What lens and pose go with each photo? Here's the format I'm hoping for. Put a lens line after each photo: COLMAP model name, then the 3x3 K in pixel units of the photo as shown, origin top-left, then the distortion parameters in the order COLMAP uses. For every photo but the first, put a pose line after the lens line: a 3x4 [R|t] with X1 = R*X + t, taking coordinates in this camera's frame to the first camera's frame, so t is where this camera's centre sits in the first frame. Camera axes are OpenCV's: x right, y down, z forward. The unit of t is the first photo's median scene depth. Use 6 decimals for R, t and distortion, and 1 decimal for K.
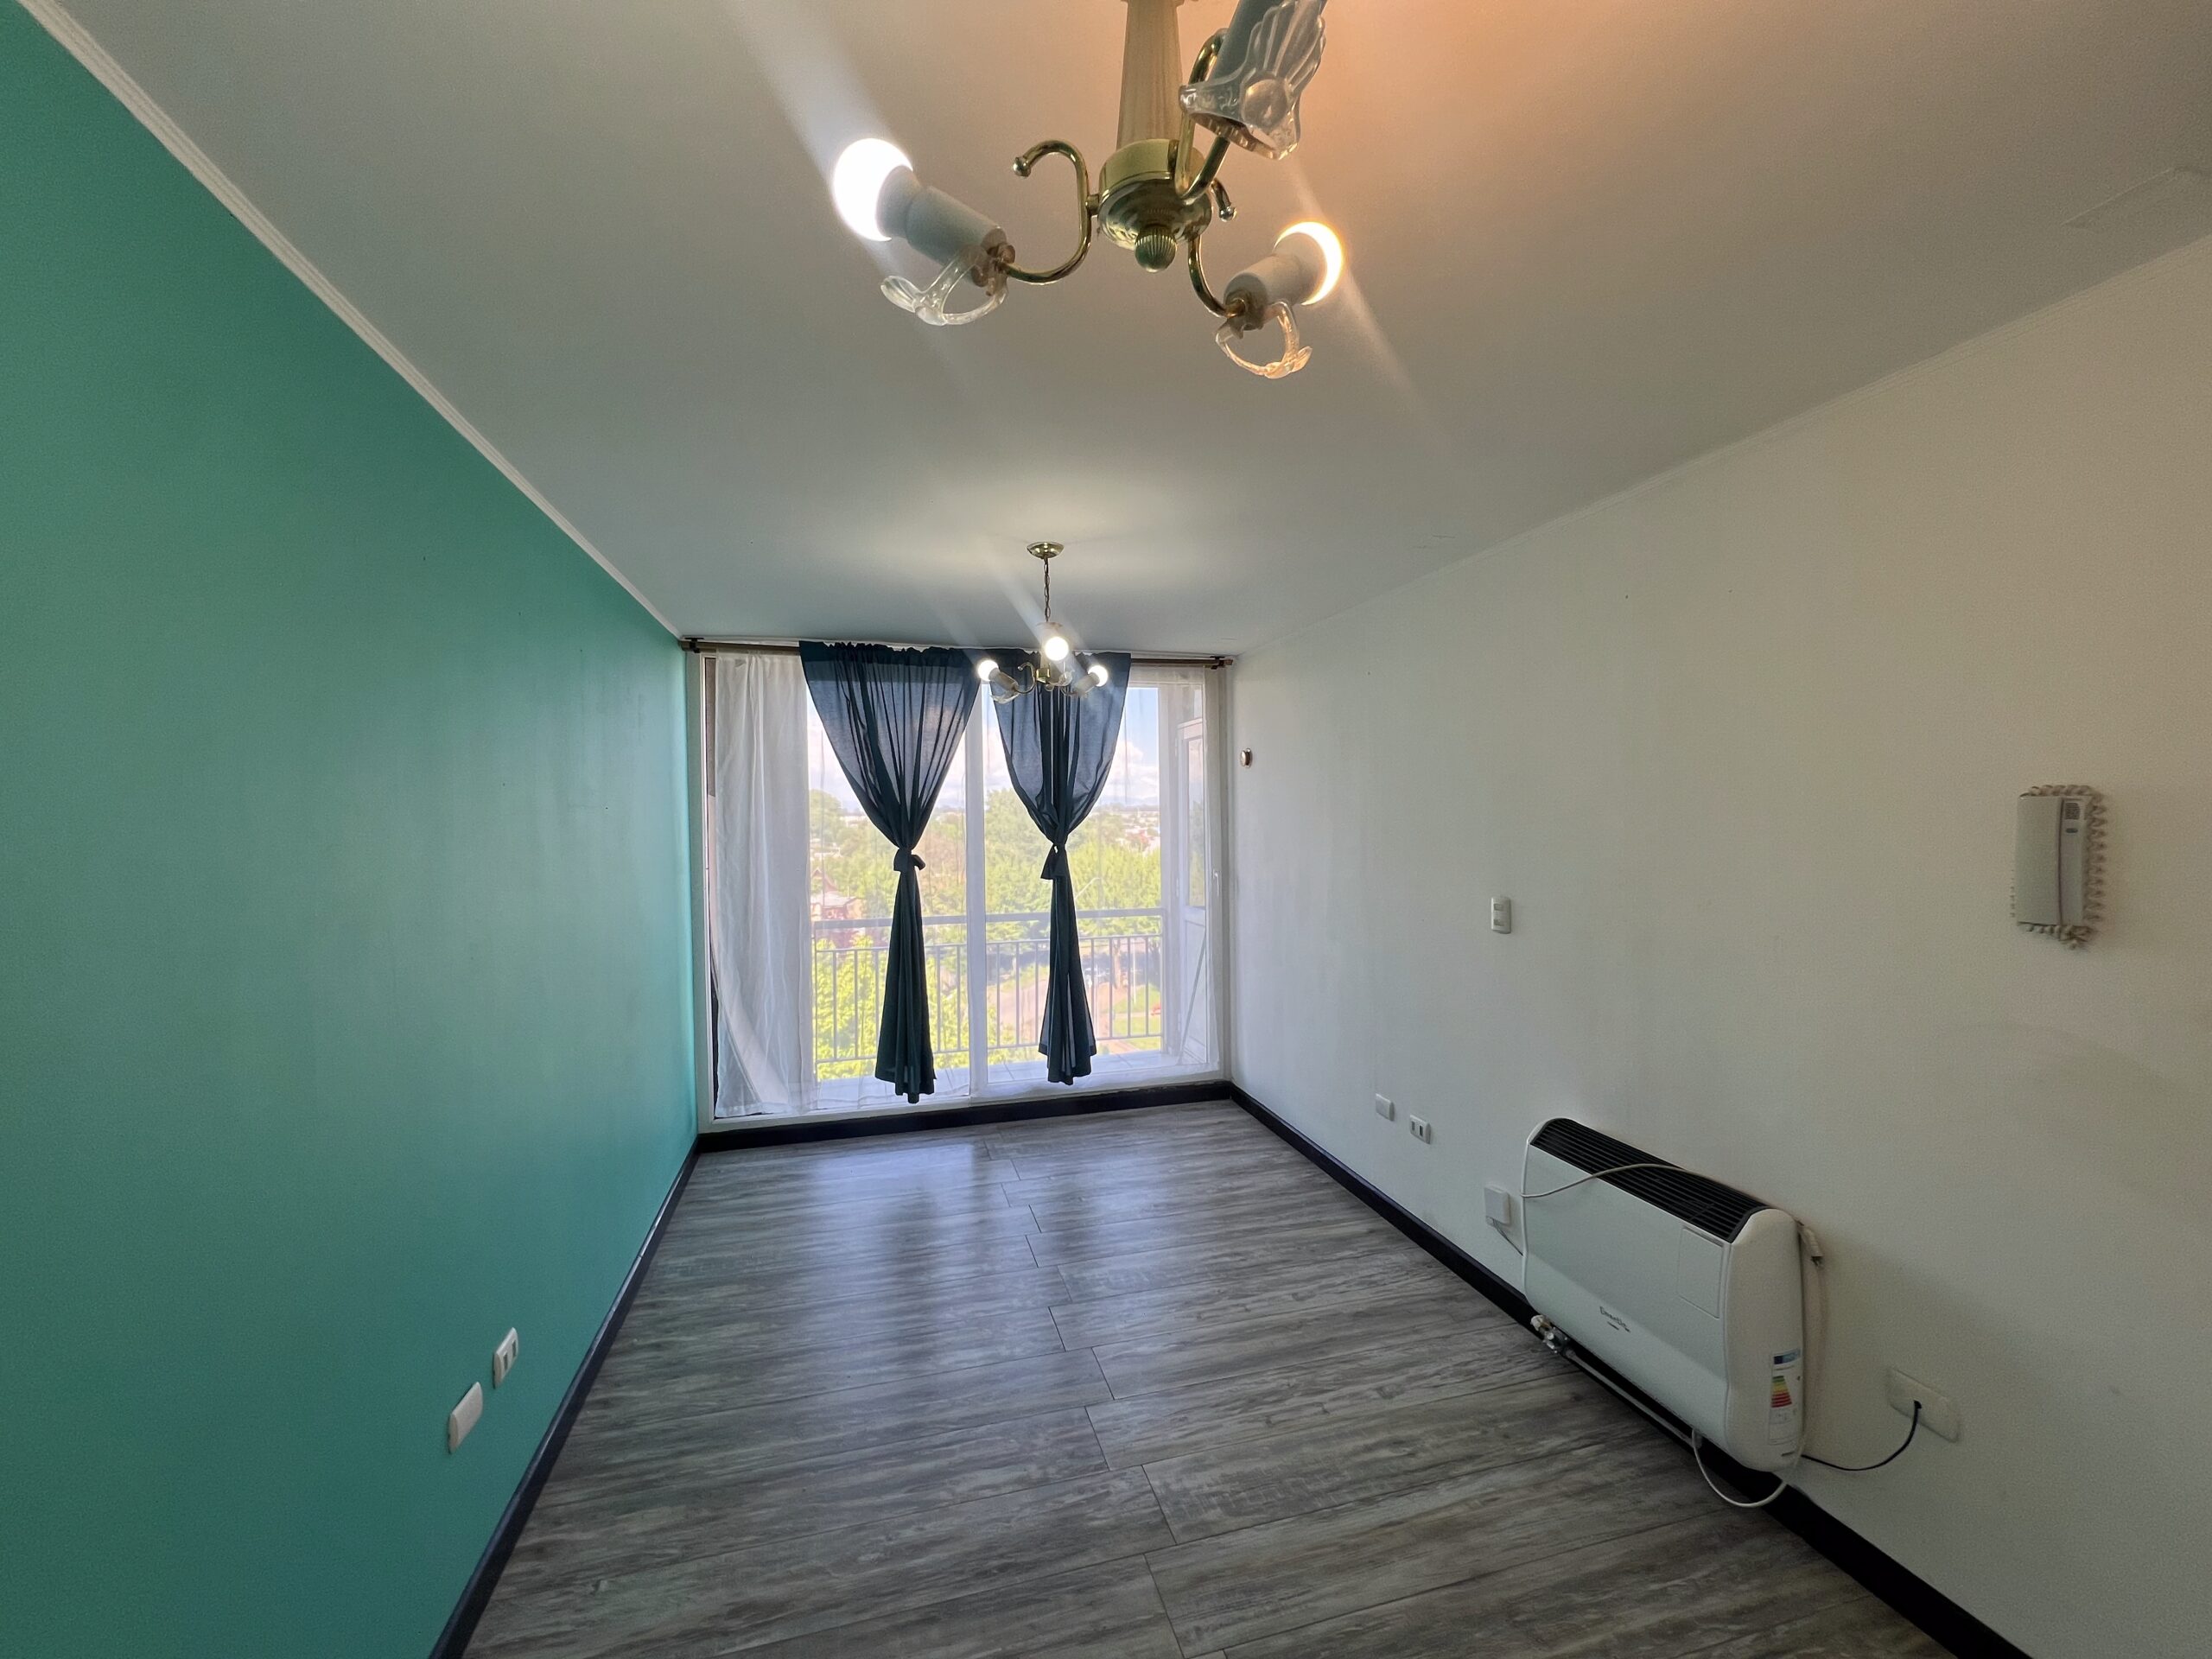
lens RADIAL K [[886.2, 0, 1103.5], [0, 886.2, 828.6], [0, 0, 1]] dist [-0.003373, 0.001009]
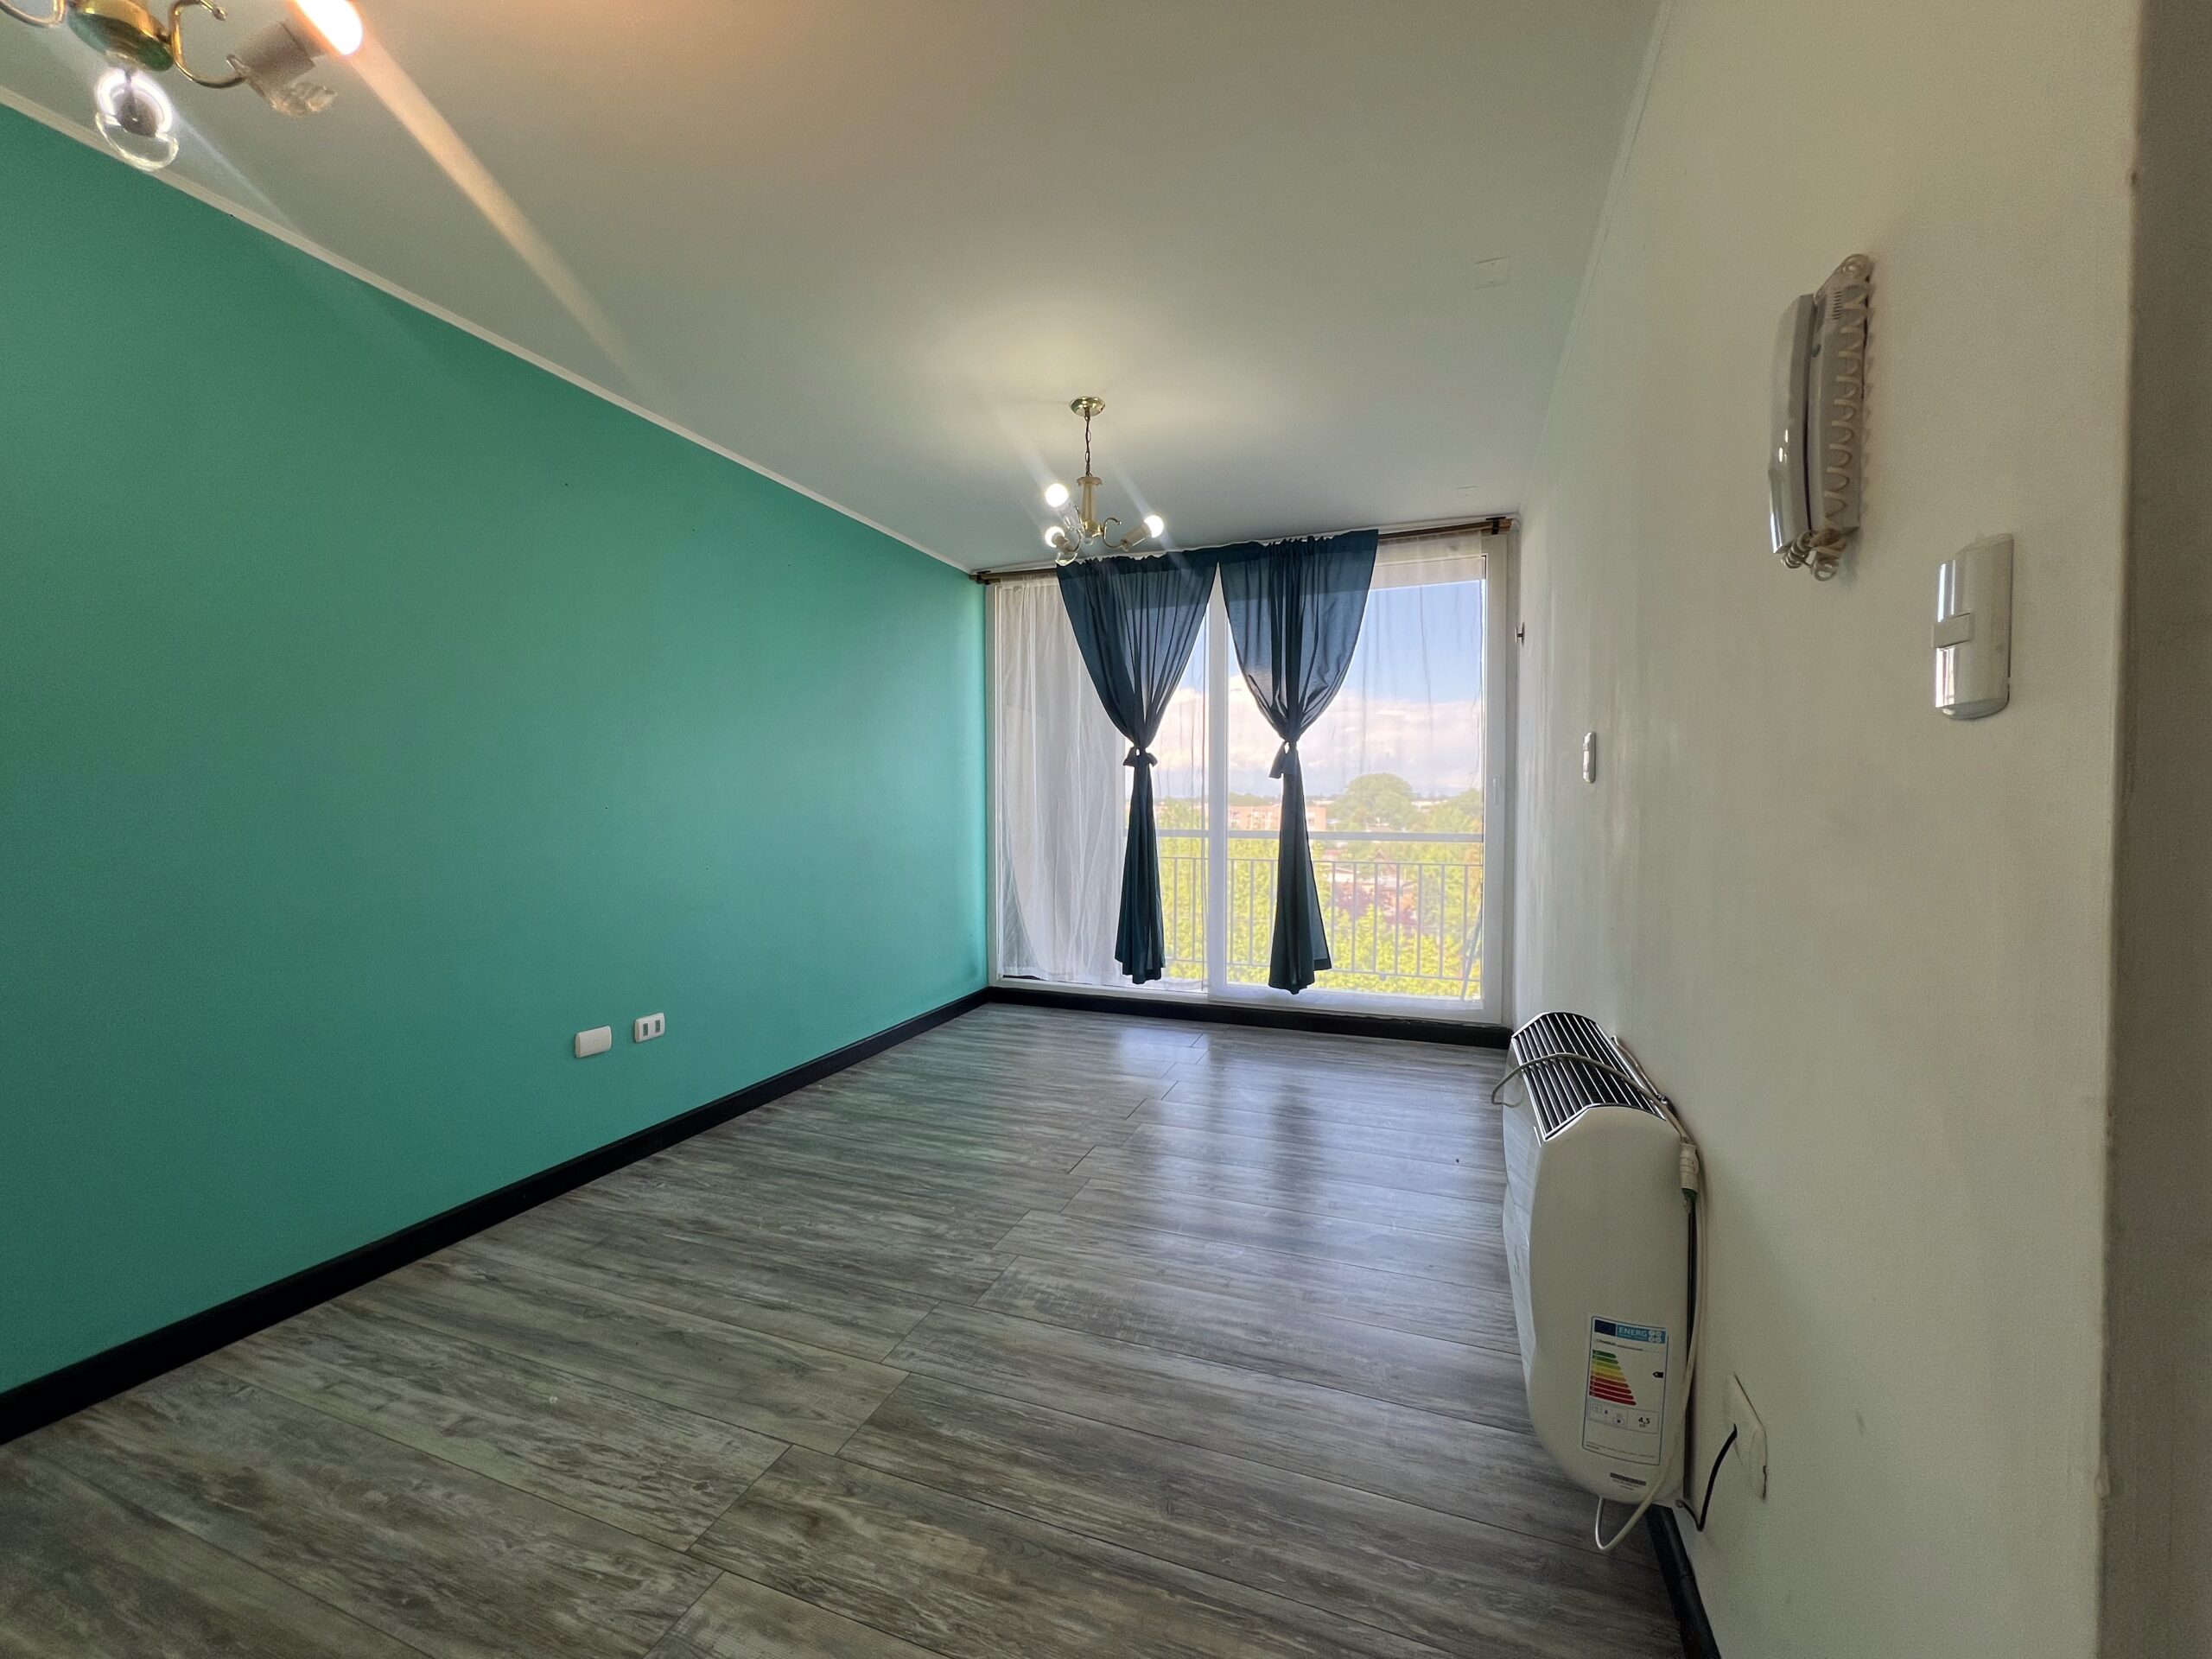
lens RADIAL K [[886.2, 0, 1094.2], [0, 886.2, 829.6], [0, 0, 1]] dist [-0.003373, 0.001009]
pose [[0.809261, 0.031477, -0.586606, 0.545100], [-0.020140, 0.999463, 0.025847, 0.145405], [0.587105, -0.009103, 0.809460, 0.163013]]
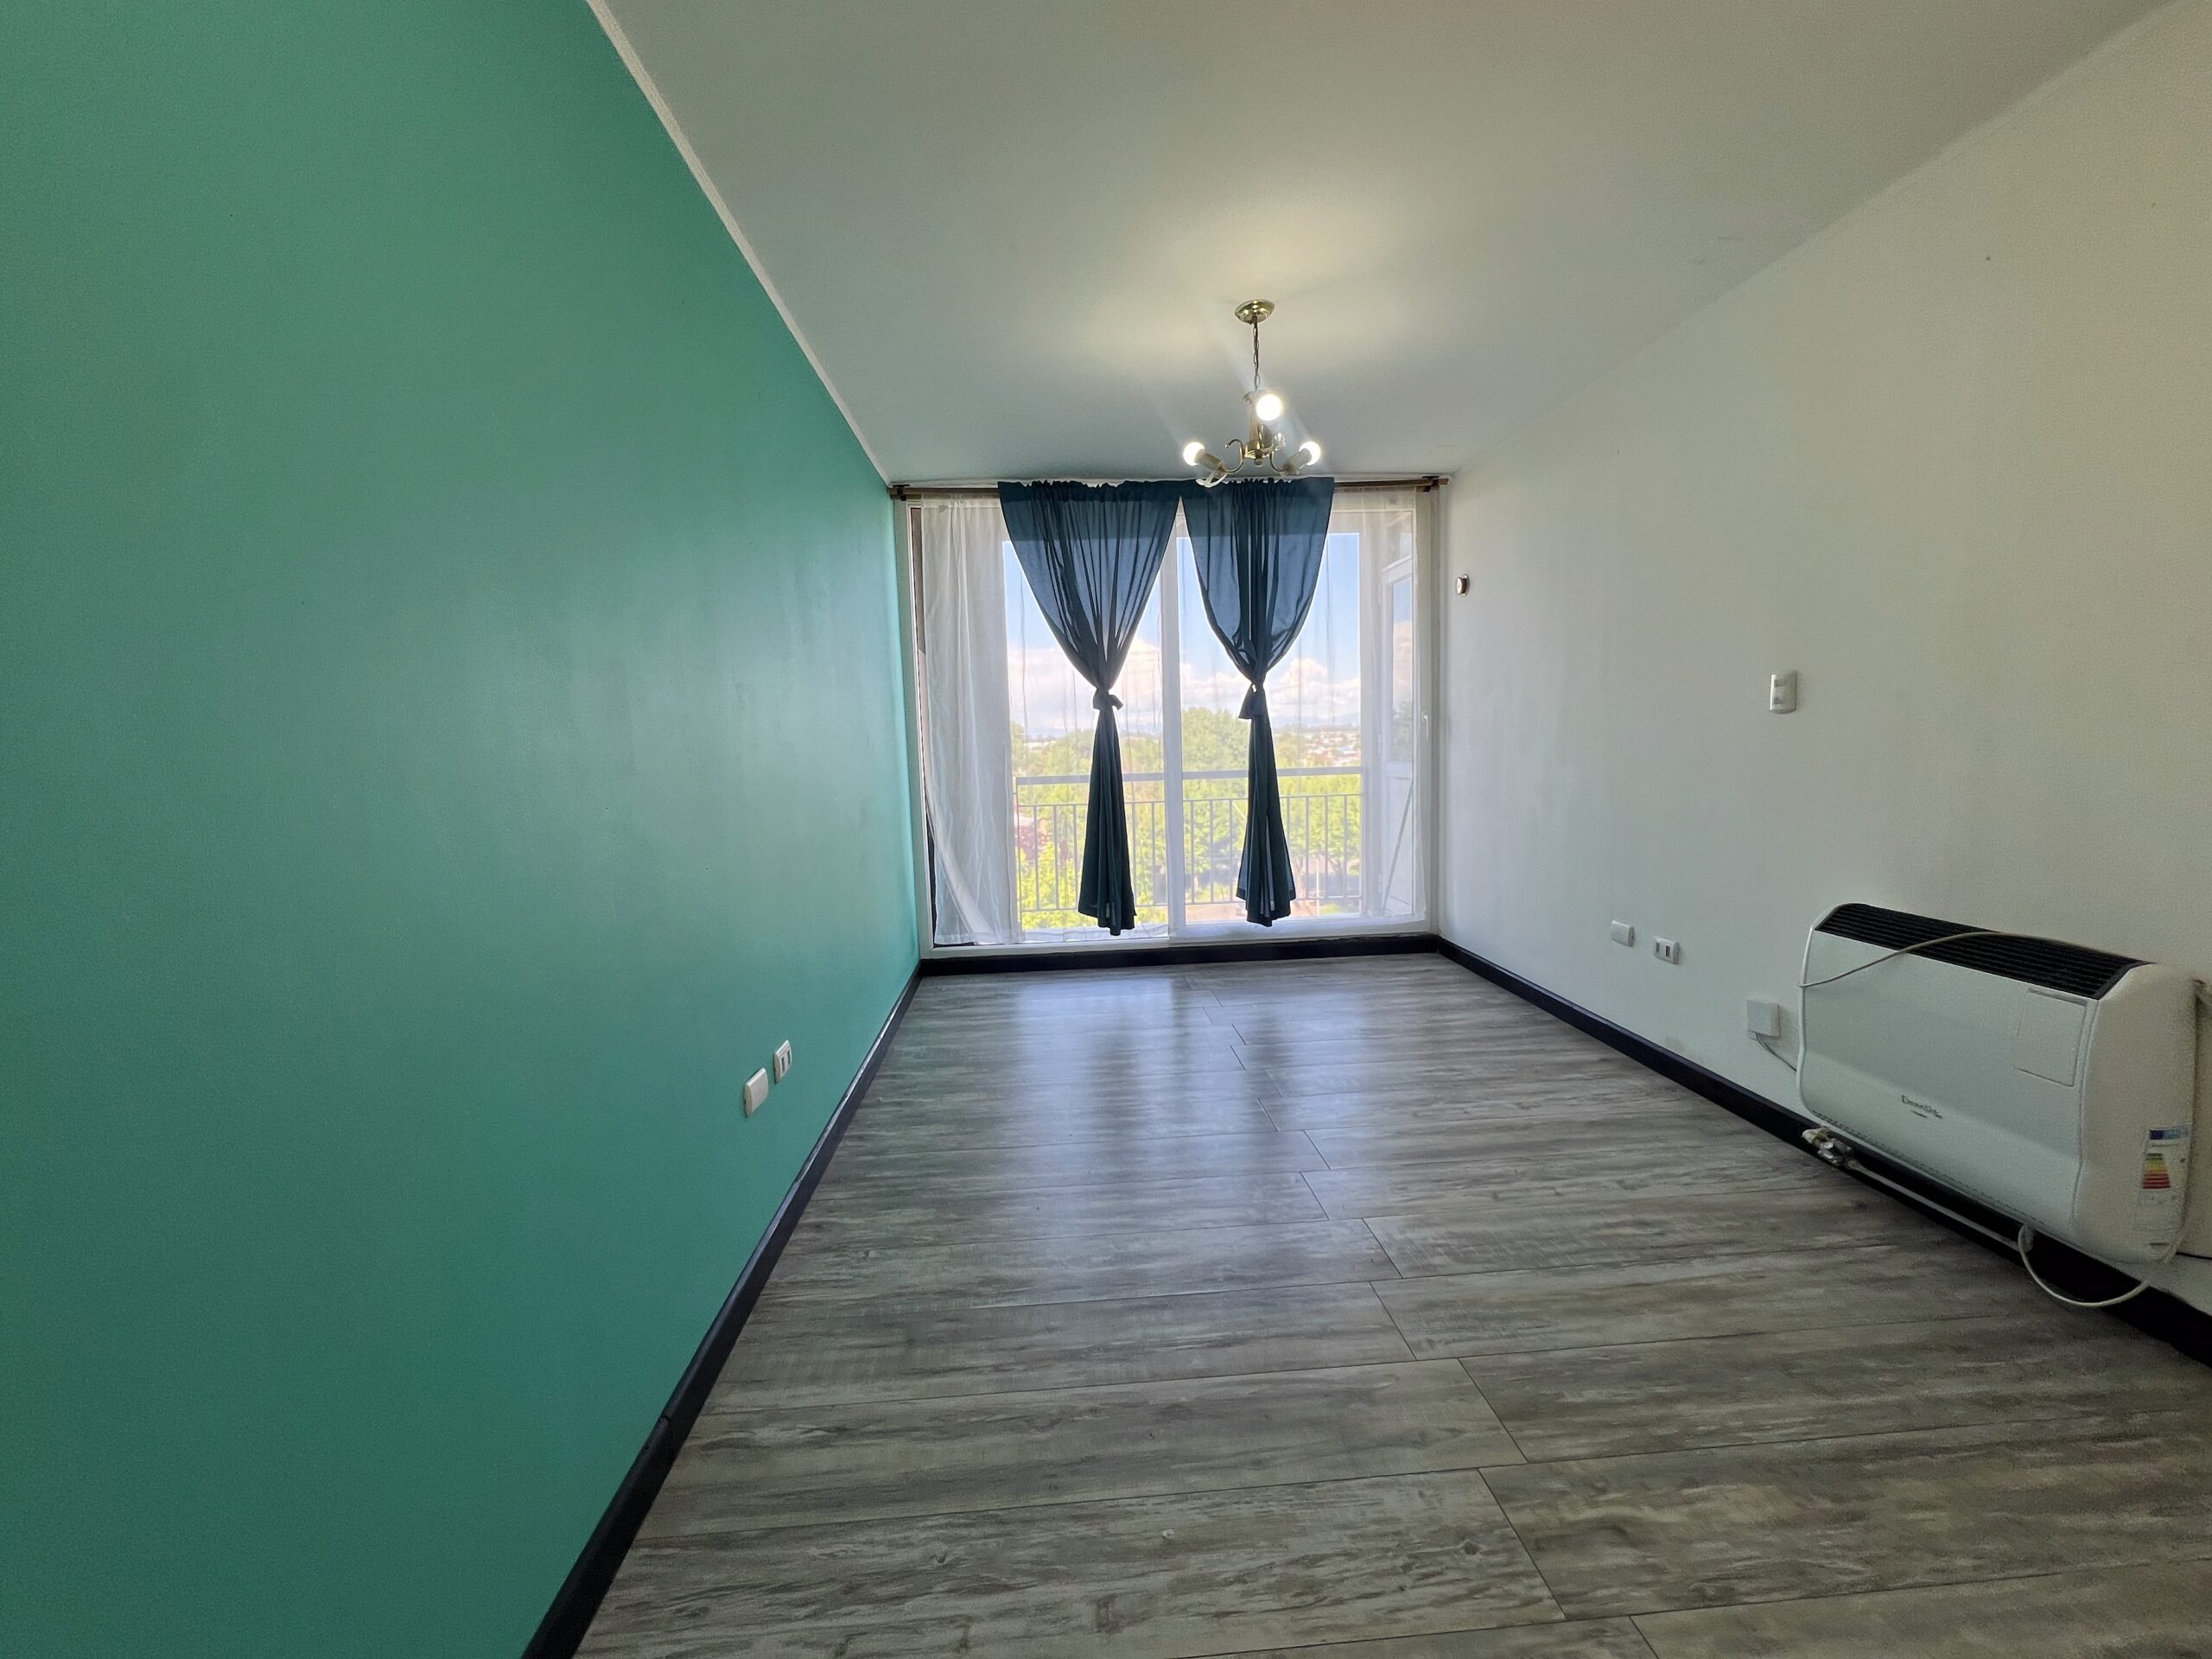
lens RADIAL K [[886.2, 0, 1102.5], [0, 886.2, 831.2], [0, 0, 1]] dist [-0.003373, 0.001009]
pose [[0.979614, 0.001402, -0.200884, -0.033479], [0.016411, 0.996075, 0.086978, 0.146935], [0.200217, -0.088502, 0.975746, 0.002611]]
